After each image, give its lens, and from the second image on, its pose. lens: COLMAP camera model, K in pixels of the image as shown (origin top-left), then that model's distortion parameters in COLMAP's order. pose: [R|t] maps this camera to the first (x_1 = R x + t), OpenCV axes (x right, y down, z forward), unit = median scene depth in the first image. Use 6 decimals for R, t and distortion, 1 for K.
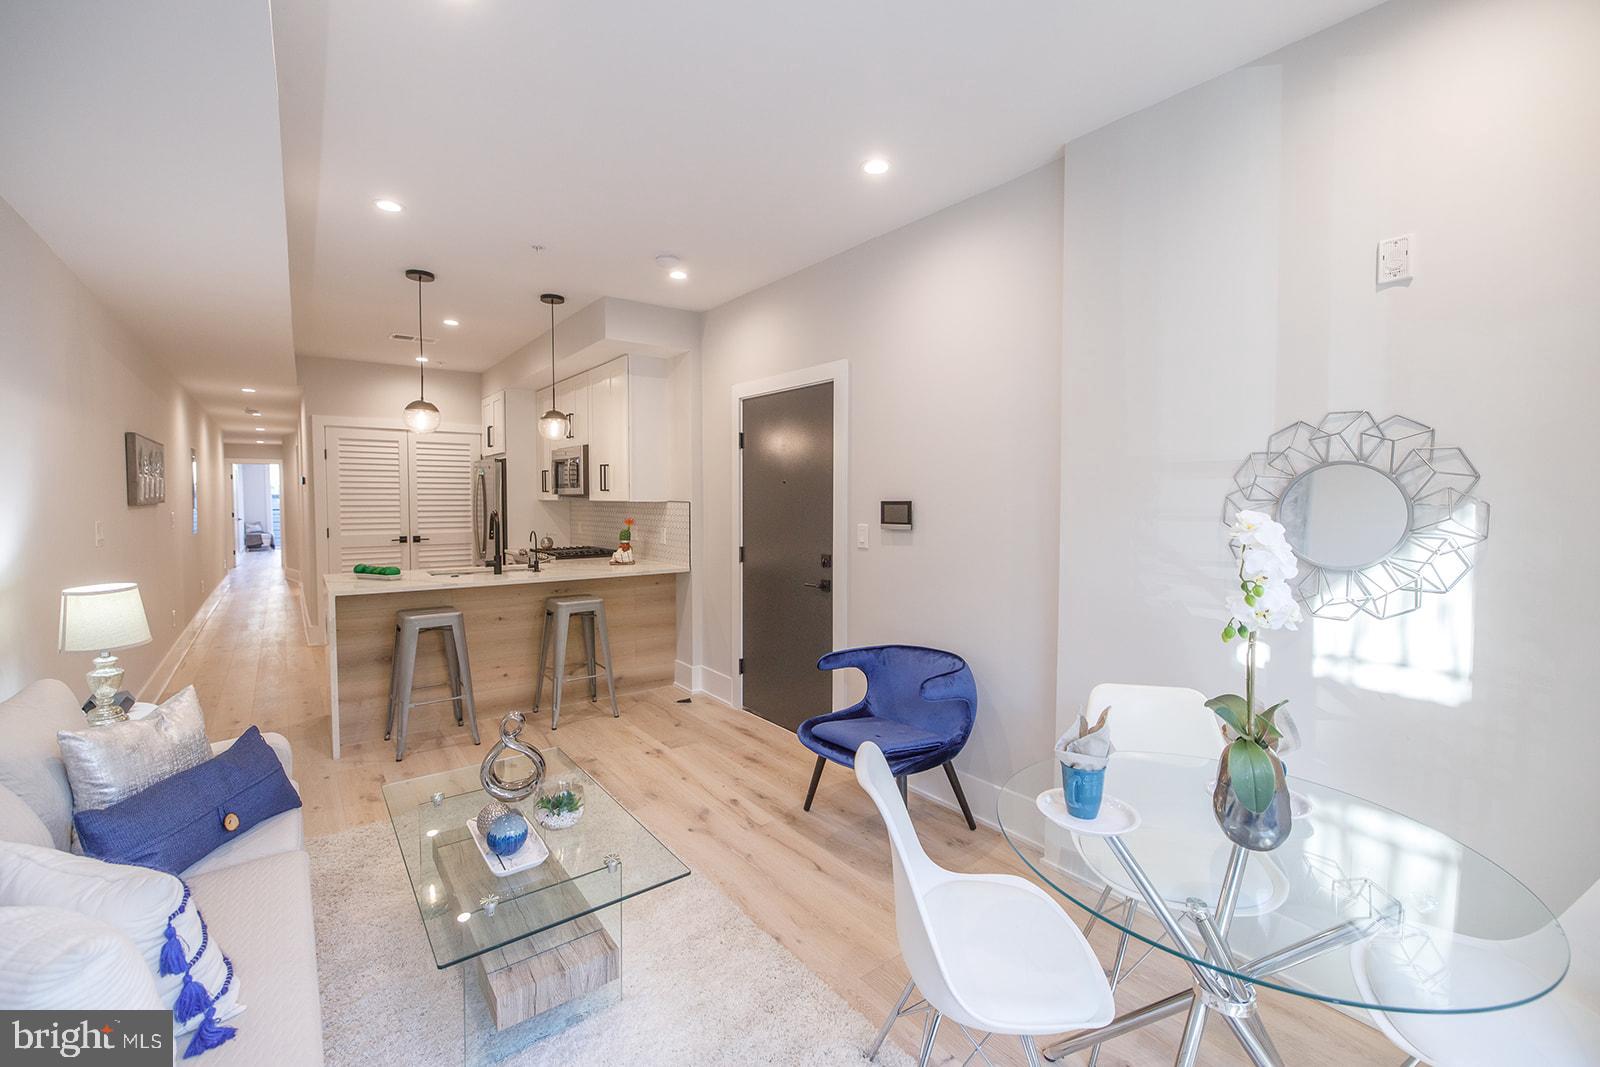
lens RADIAL K [[668.8, 0, 794.0], [0, 668.8, 525.7], [0, 0, 1]] dist [-0.003068, 0.000127]
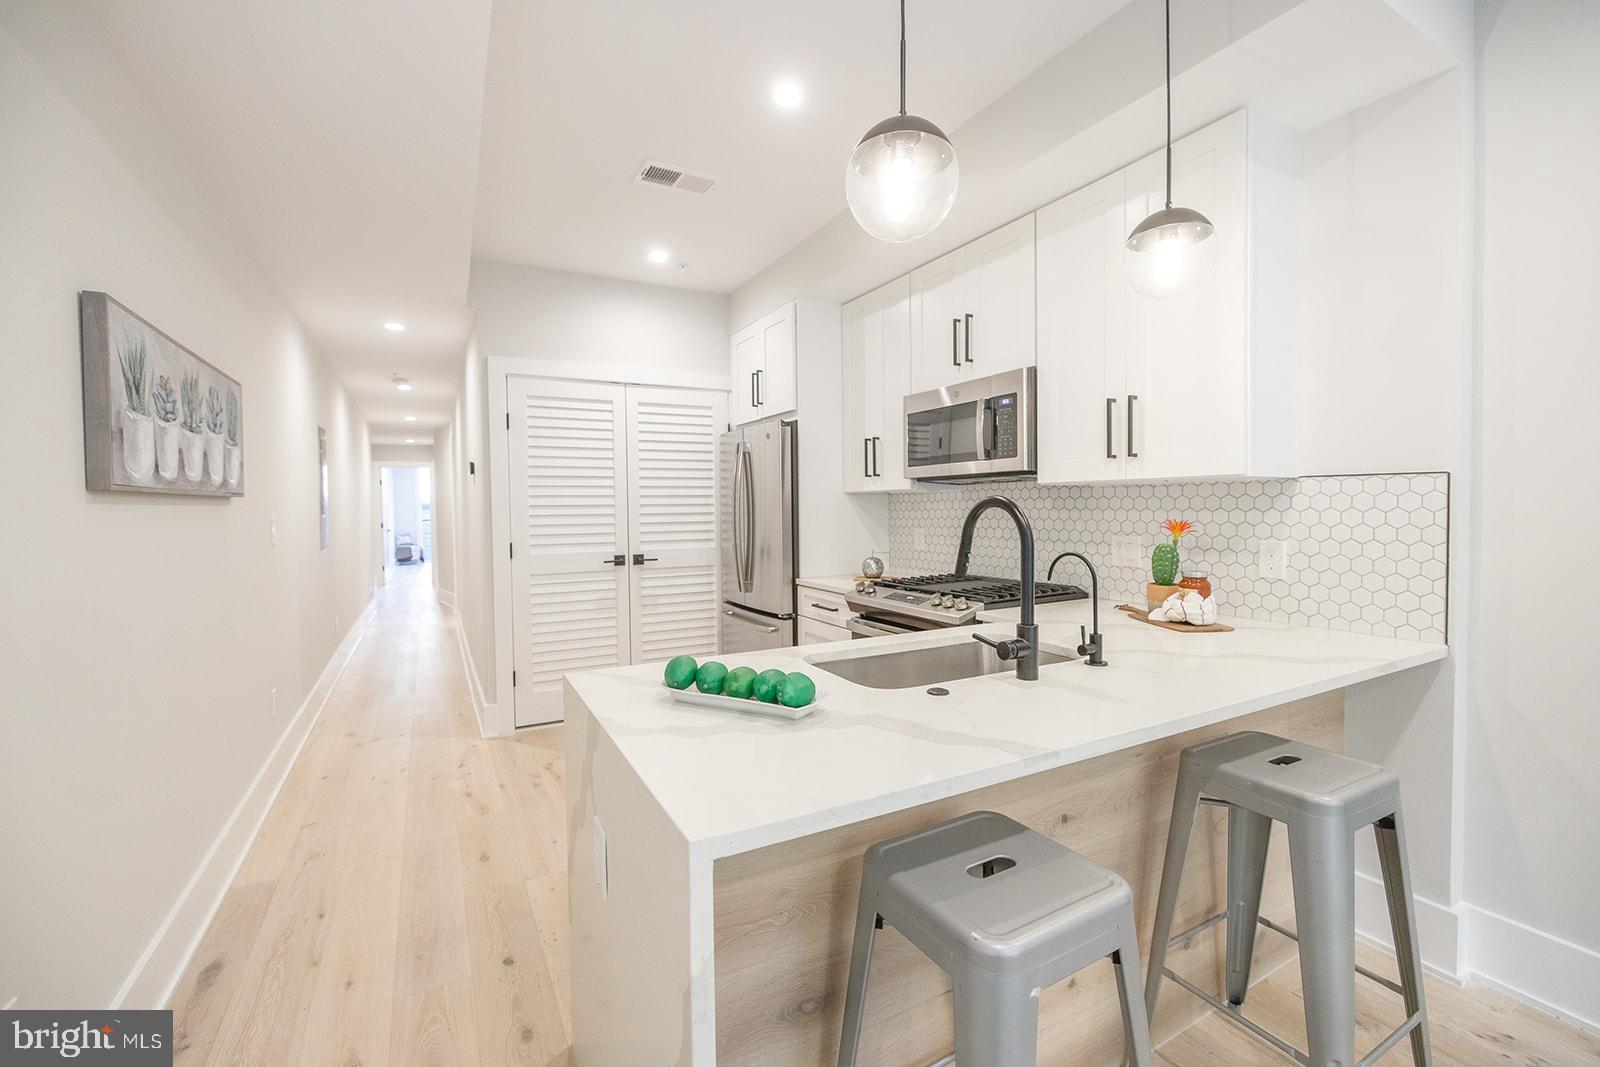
lens RADIAL K [[667.2, 0, 796.3], [0, 667.2, 521.9], [0, 0, 1]] dist [-0.003372, -0.000118]
pose [[0.988854, -0.010165, -0.148541, -0.350392], [0.007493, 0.999800, -0.018532, -0.002499], [0.148699, 0.017212, 0.988733, 0.437949]]
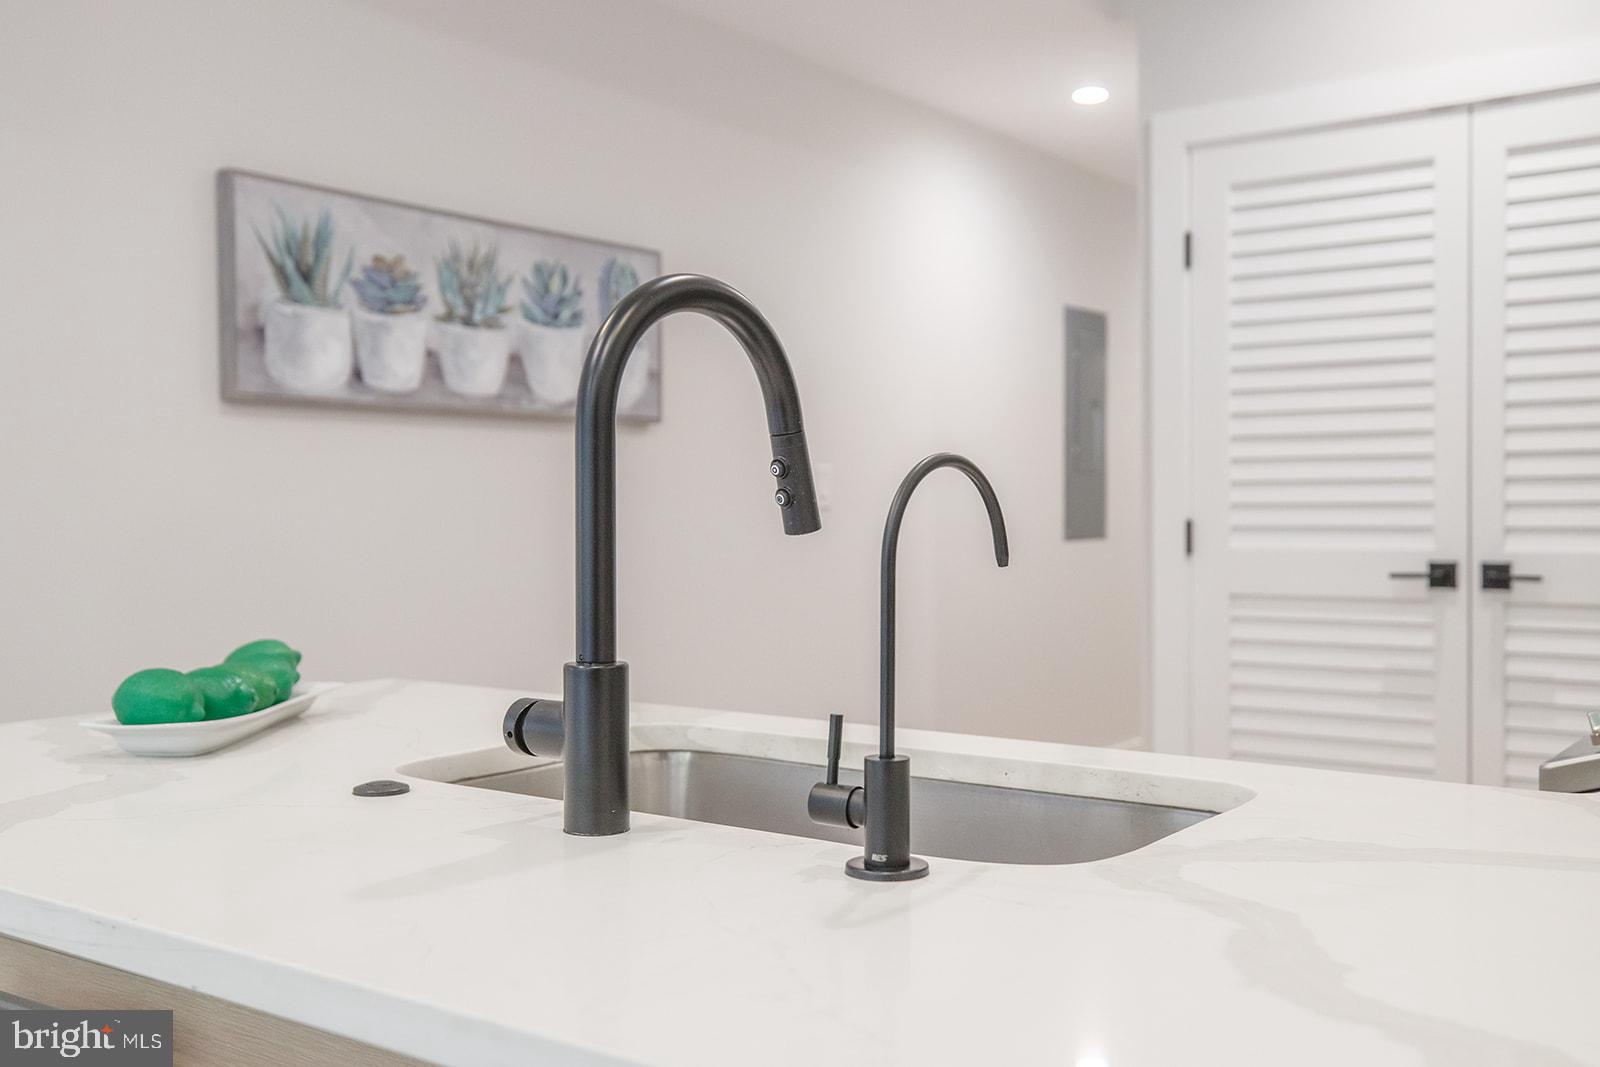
lens RADIAL K [[1579.1, 0, 784.1], [0, 1579.1, 531.4], [0, 0, 1]] dist [0.011454, 0.004701]
pose [[0.280671, 0.007282, -0.959776, -0.123200], [-0.034518, 0.999401, -0.002512, 0.015256], [0.959183, 0.033834, 0.280754, 0.657173]]
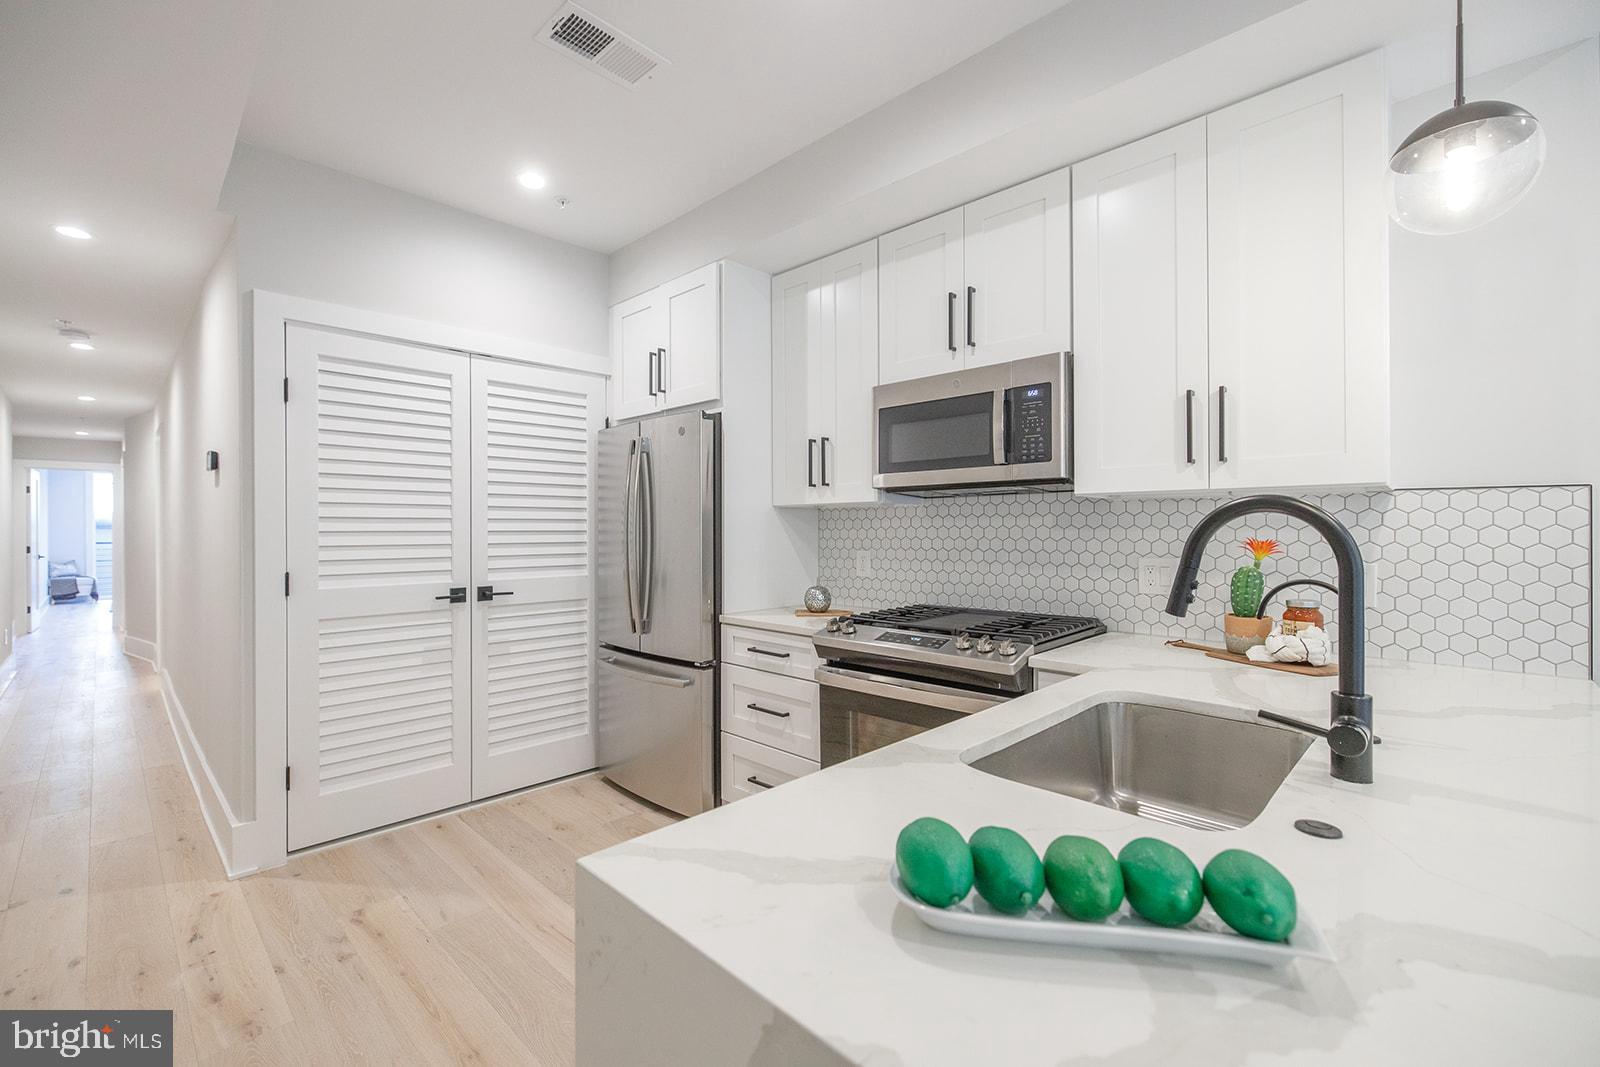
lens RADIAL K [[676.3, 0, 792.4], [0, 676.3, 527.2], [0, 0, 1]] dist [-0.002539, 0.000514]
pose [[0.989507, -0.003932, 0.144429, -0.453685], [0.010503, 0.998942, -0.044763, -0.002463], [-0.144100, 0.045810, 0.988502, 0.550372]]
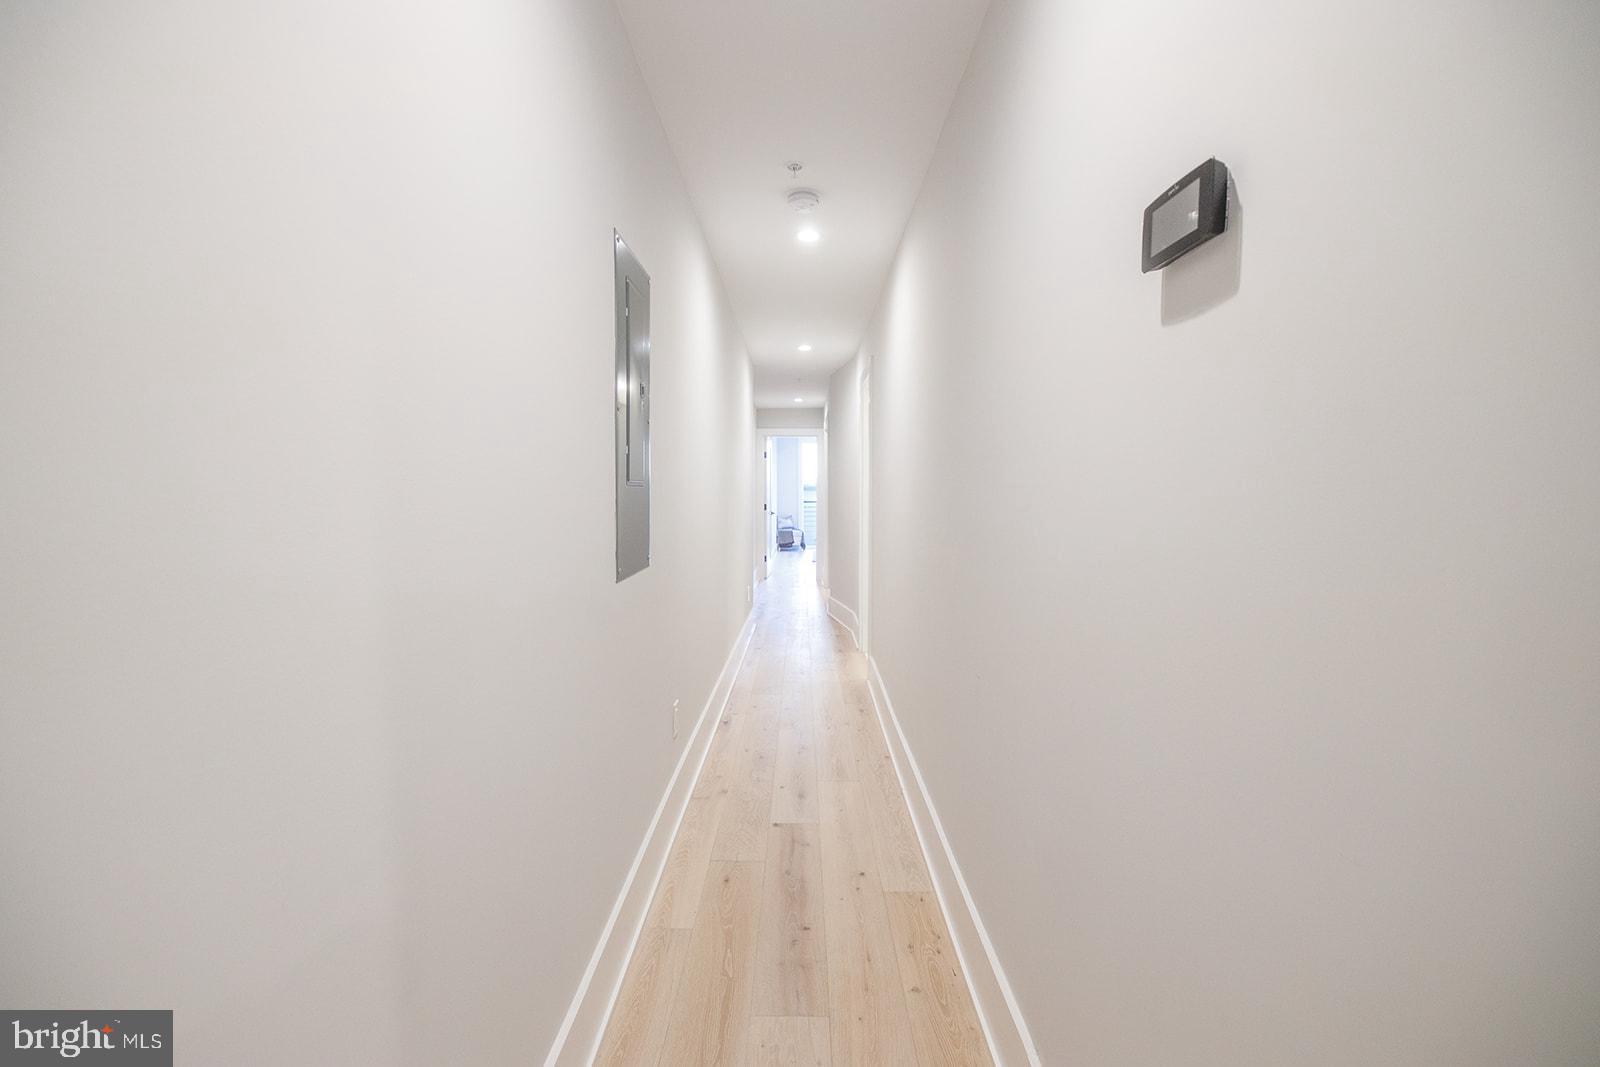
lens RADIAL K [[668.8, 0, 794.0], [0, 668.8, 525.7], [0, 0, 1]] dist [-0.003068, 0.000127]
pose [[0.787510, 0.031120, -0.615515, -0.748044], [-0.028864, 0.999491, 0.013603, -0.012966], [0.615625, 0.007054, 0.788008, 0.907531]]
